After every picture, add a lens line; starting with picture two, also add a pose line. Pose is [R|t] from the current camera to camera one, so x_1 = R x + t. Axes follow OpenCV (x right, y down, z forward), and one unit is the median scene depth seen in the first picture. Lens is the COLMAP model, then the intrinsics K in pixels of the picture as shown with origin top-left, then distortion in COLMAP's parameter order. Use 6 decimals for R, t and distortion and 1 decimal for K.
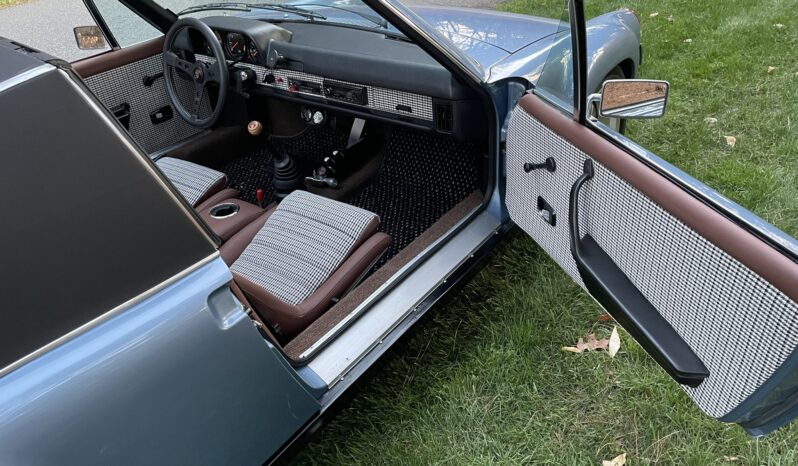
lens RADIAL K [[620.0, 0, 406.1], [0, 620.0, 248.1], [0, 0, 1]] dist [0.081232, -0.101610]
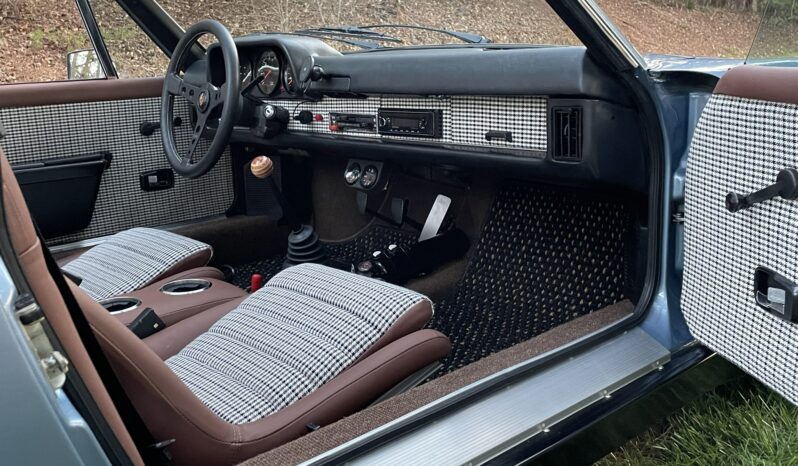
lens RADIAL K [[784.1, 0, 387.7], [0, 784.1, 222.8], [0, 0, 1]] dist [0.092259, 0.000000]
pose [[0.977803, 0.077477, -0.194673, 0.041812], [-0.139787, 0.933339, -0.330664, 0.105903], [0.156077, 0.350537, 0.923452, 0.305933]]
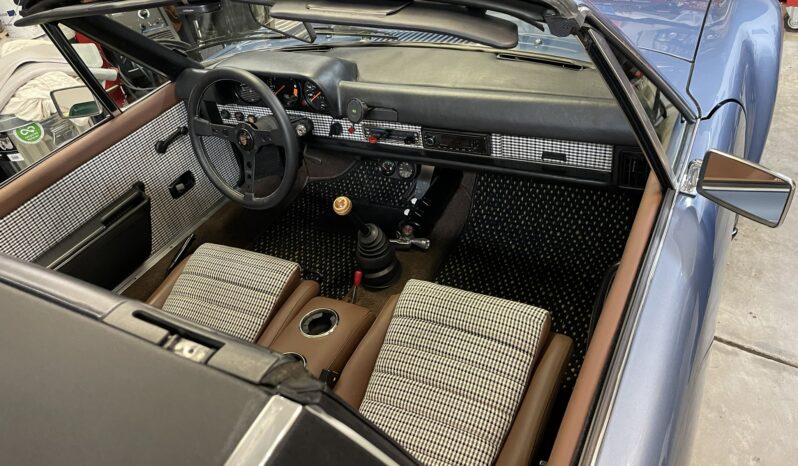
lens RADIAL K [[620.0, 0, 396.9], [0, 620.0, 230.2], [0, 0, 1]] dist [0.081232, -0.101610]
pose [[0.986104, -0.153806, 0.062790, -0.229424], [0.150968, 0.987387, 0.047714, -0.189589], [-0.069337, -0.037571, 0.996886, 0.262621]]
